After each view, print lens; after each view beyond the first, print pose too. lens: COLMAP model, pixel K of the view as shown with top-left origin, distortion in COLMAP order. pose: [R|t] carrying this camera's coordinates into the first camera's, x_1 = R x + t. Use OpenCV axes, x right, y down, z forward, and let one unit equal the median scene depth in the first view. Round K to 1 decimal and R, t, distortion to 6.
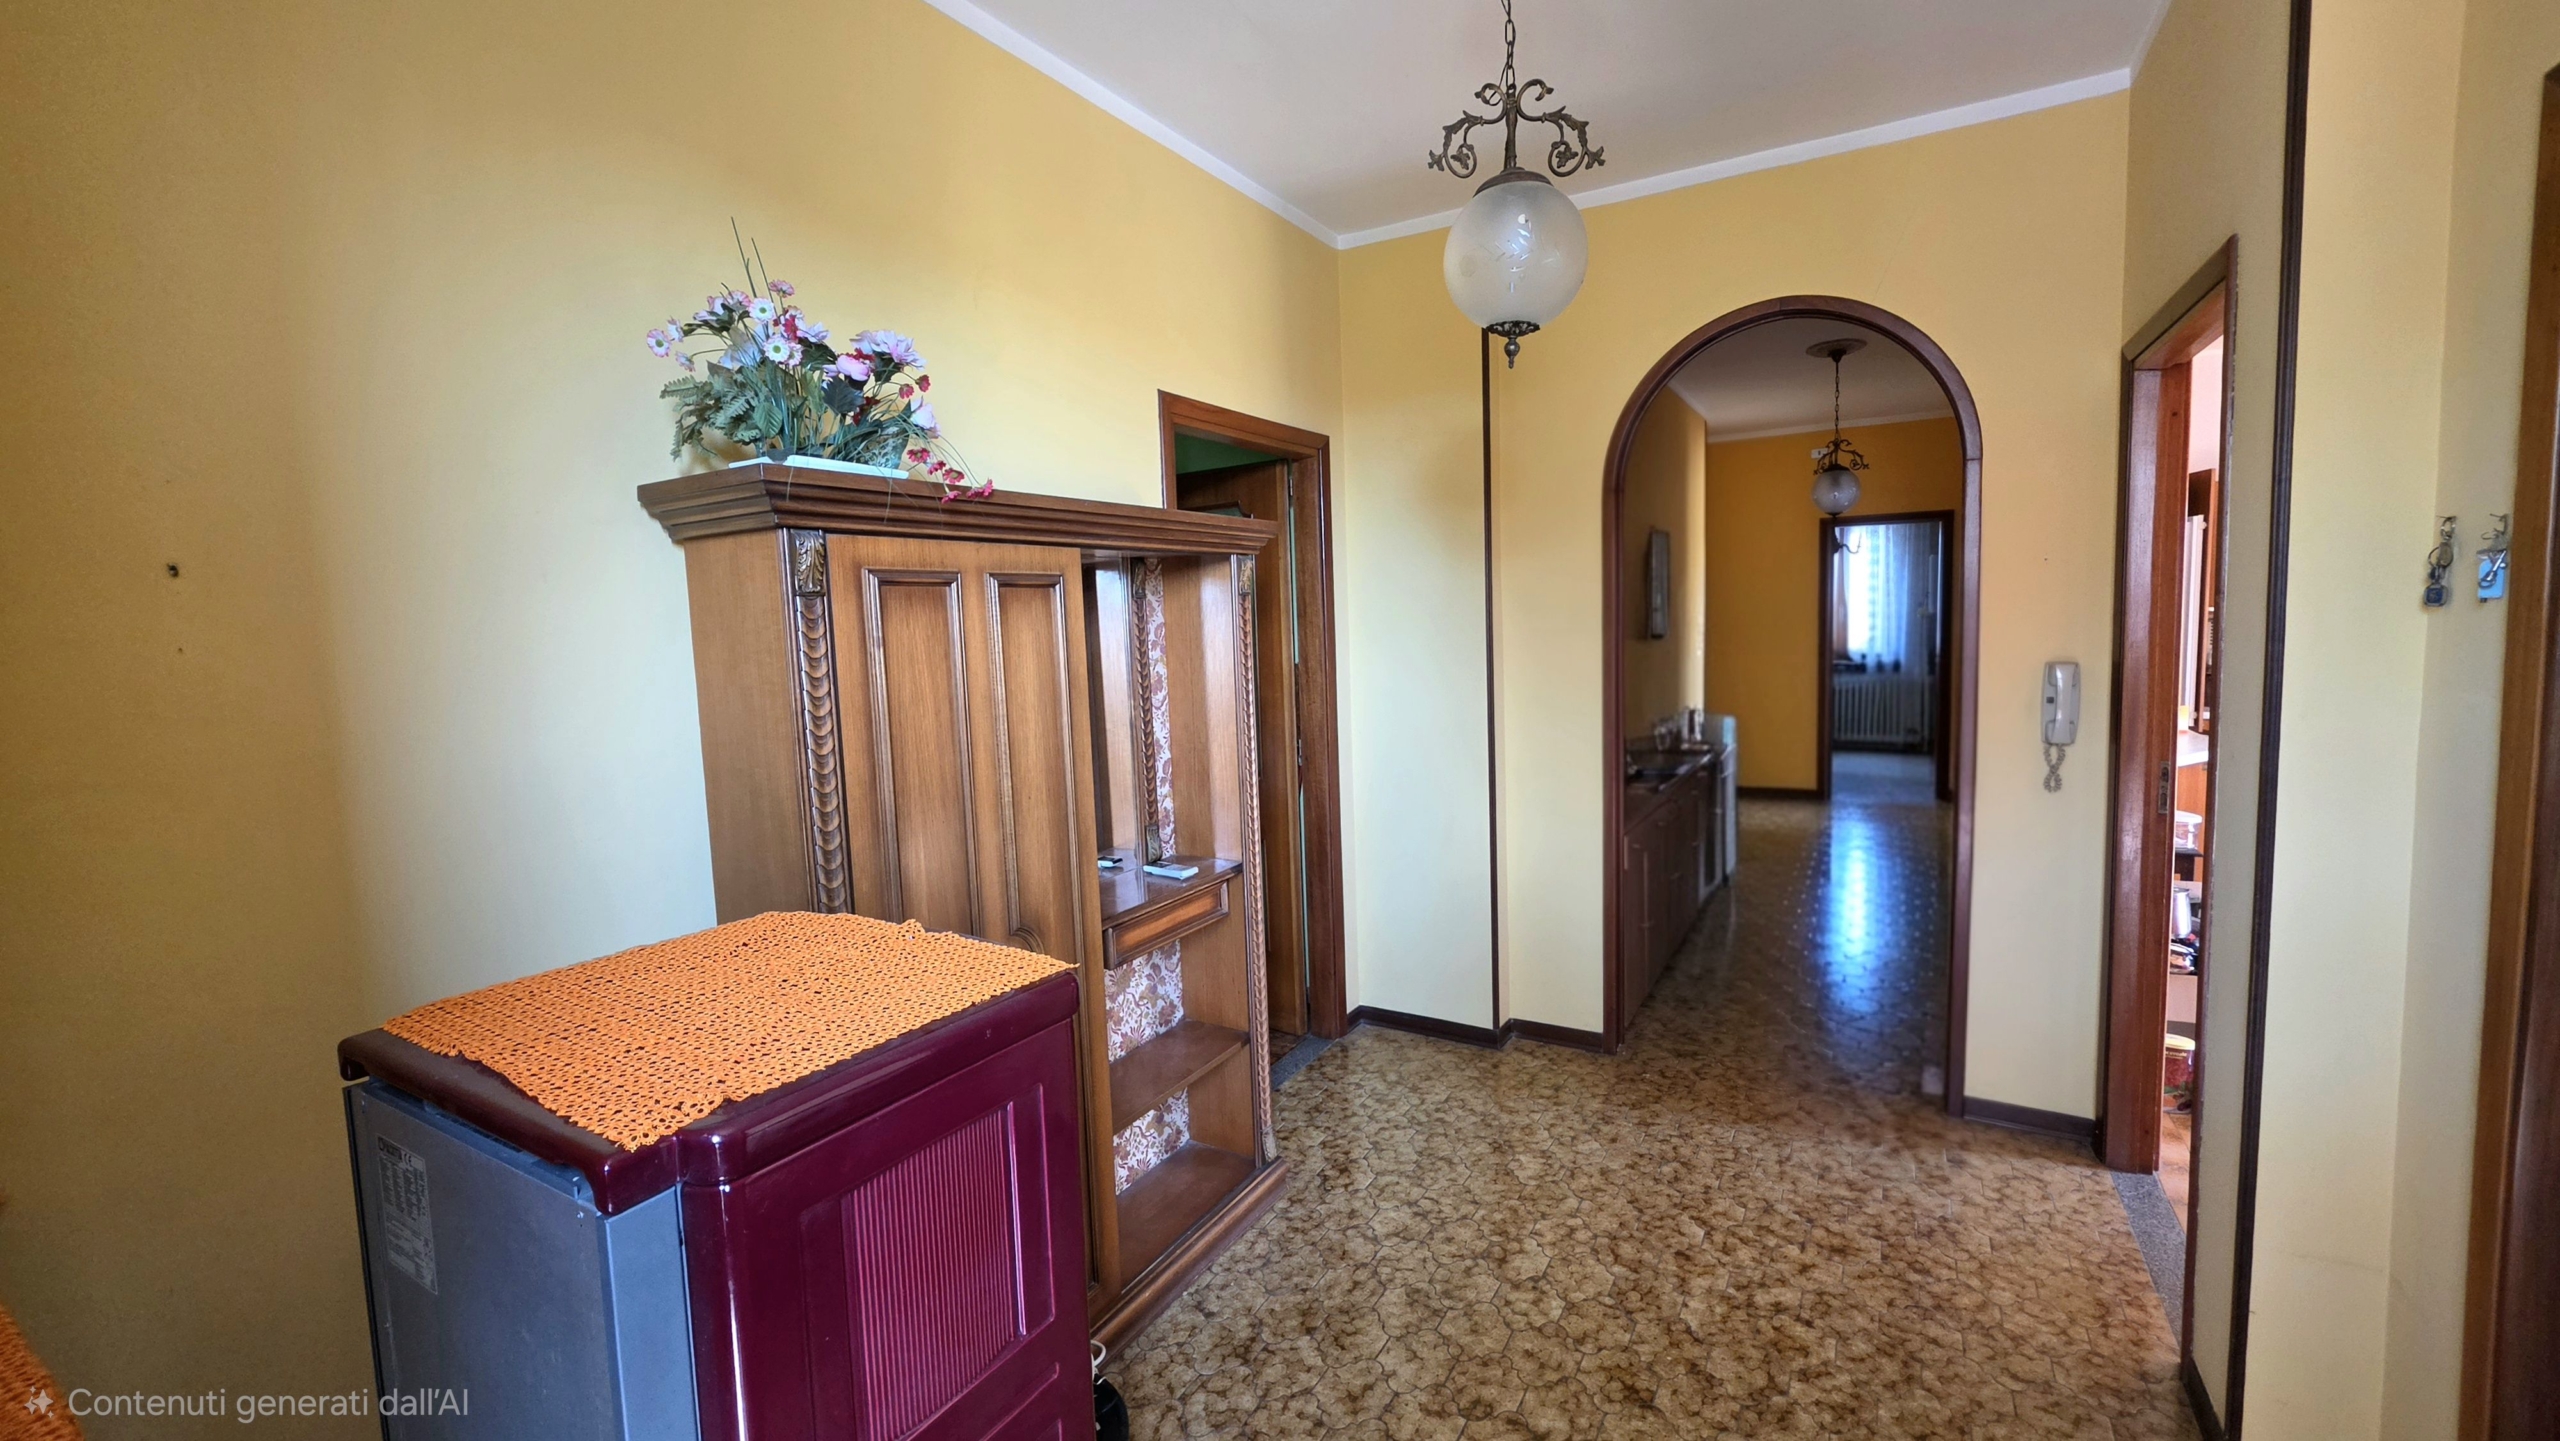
lens RADIAL K [[1031.0, 0, 1286.6], [0, 1031.0, 707.2], [0, 0, 1]] dist [-0.005304, 0.000833]
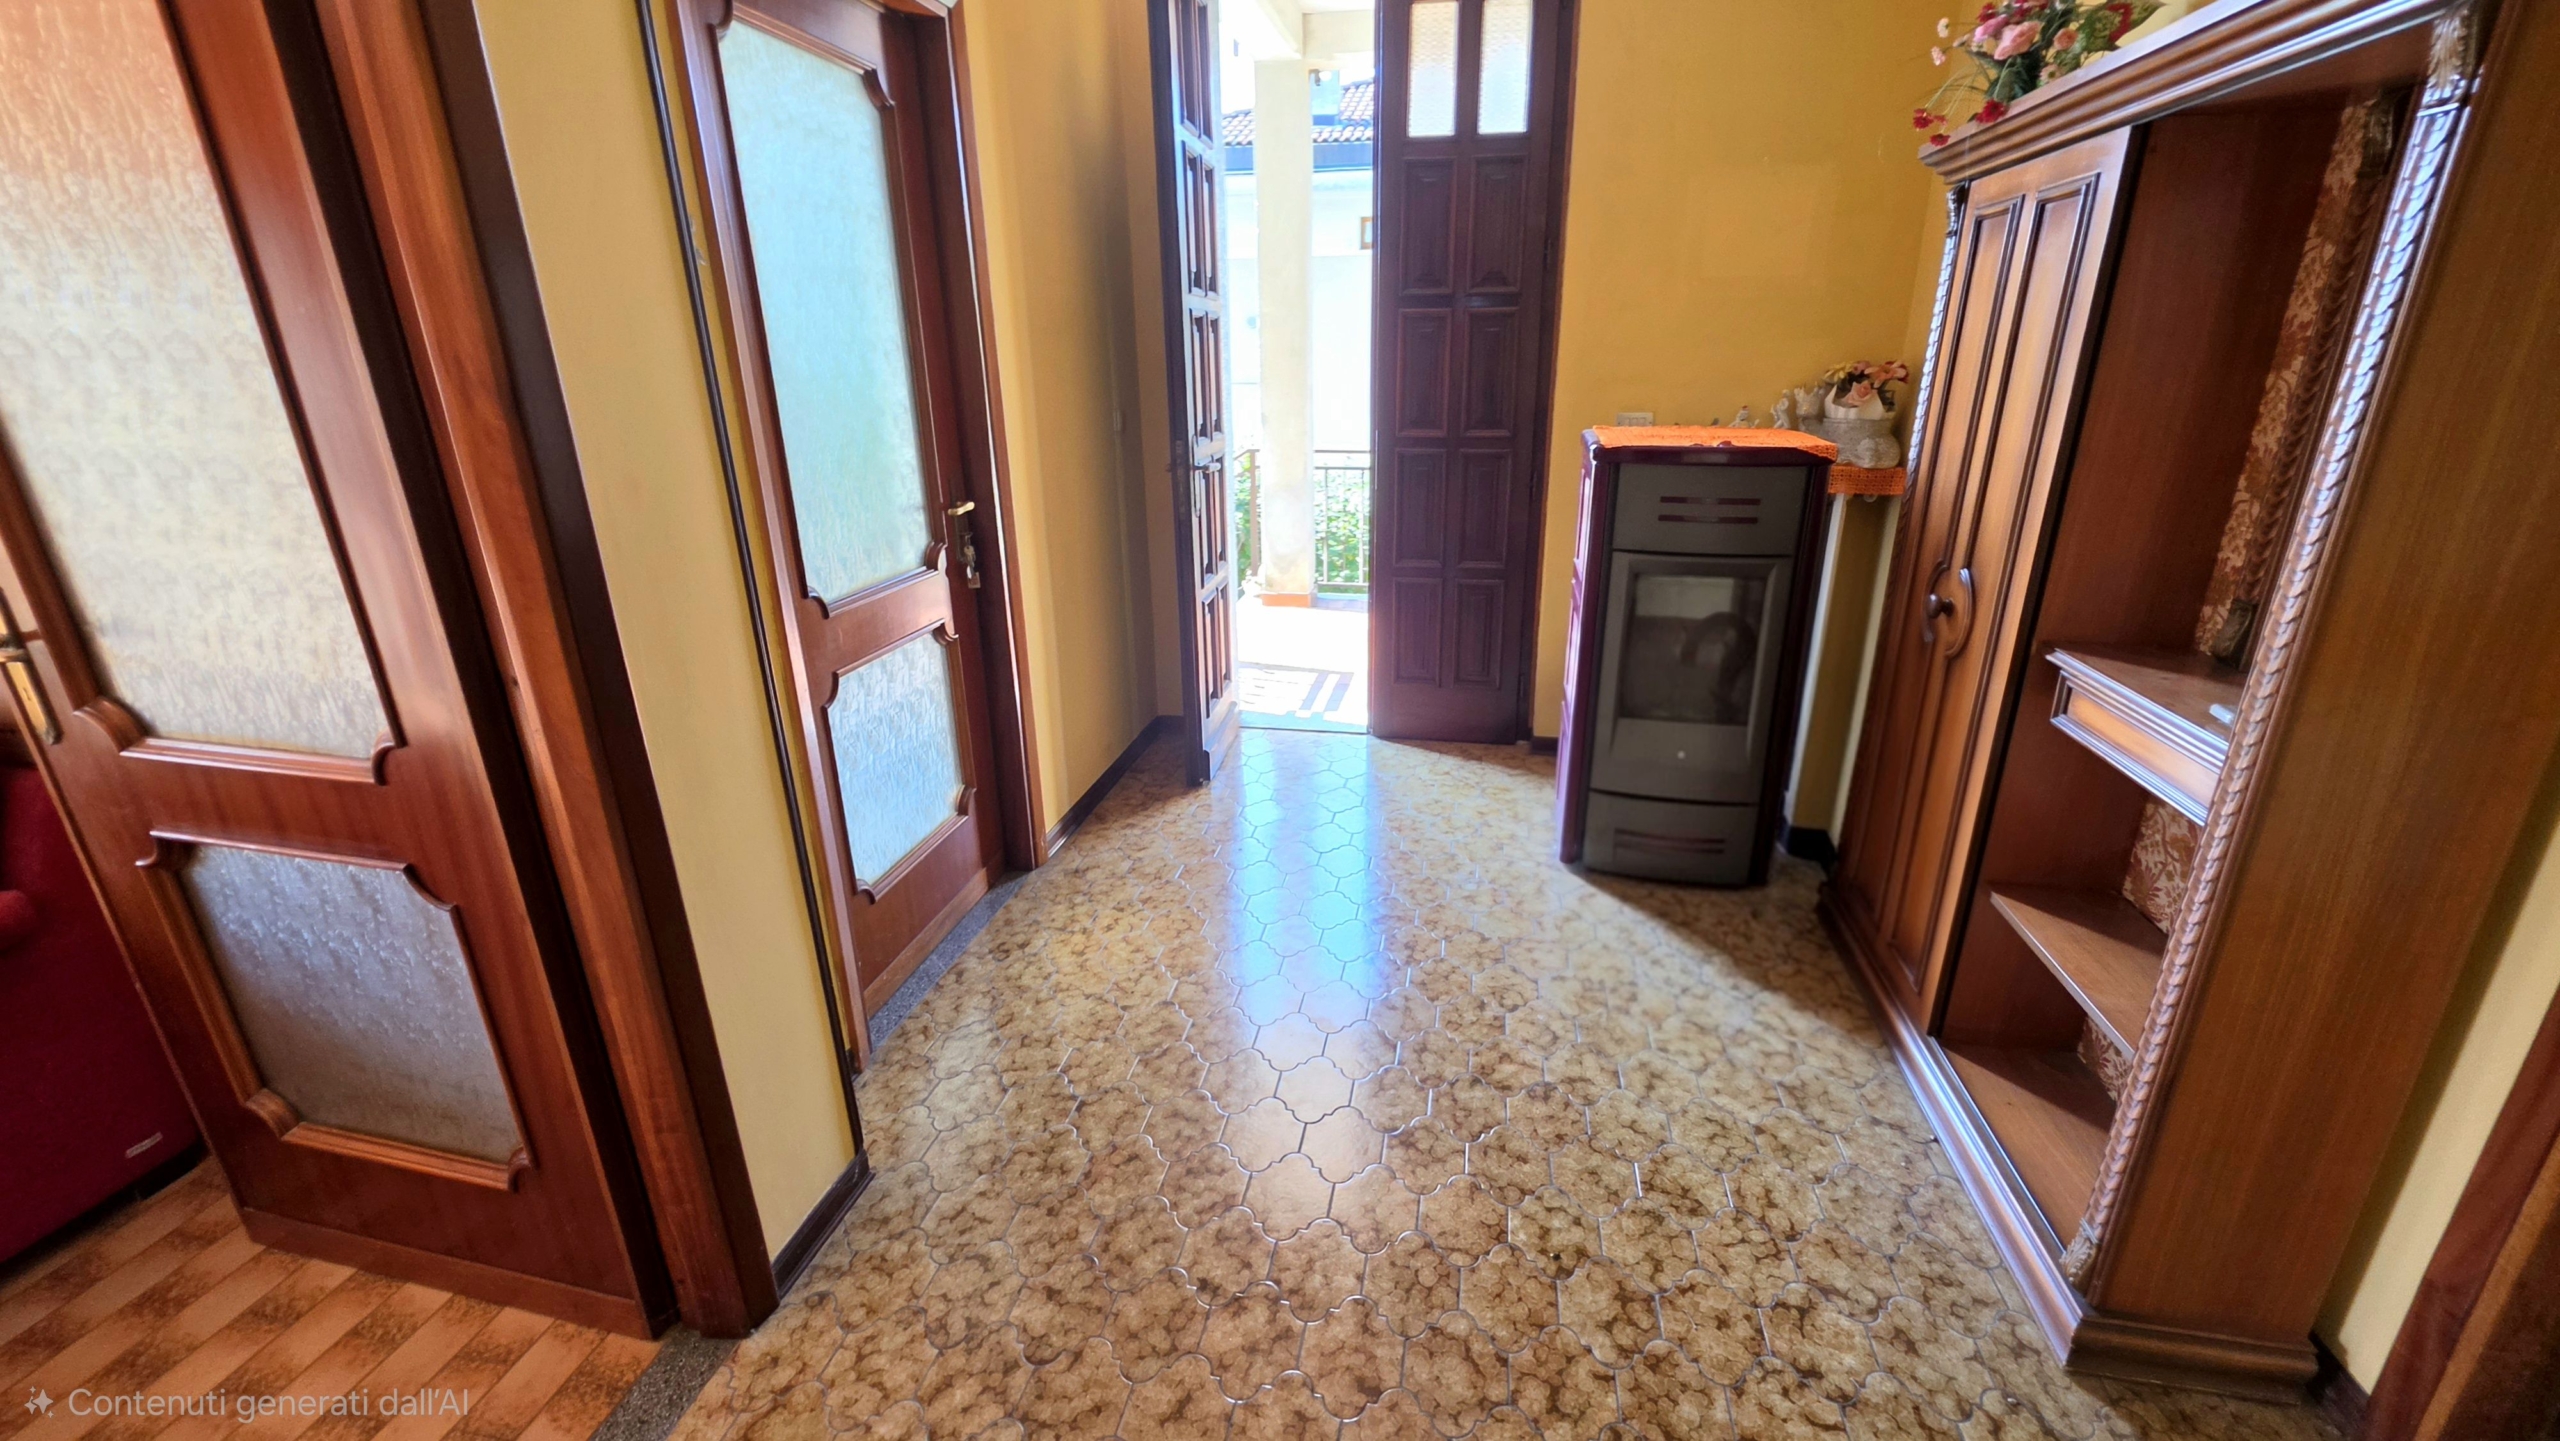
lens RADIAL K [[1031.0, 0, 1286.6], [0, 1031.0, 707.2], [0, 0, 1]] dist [-0.005304, 0.000833]
pose [[-0.942701, 0.152005, -0.296999, 0.589019], [0.016464, 0.910295, 0.413632, -0.081143], [0.333231, 0.385042, -0.860639, 1.448759]]
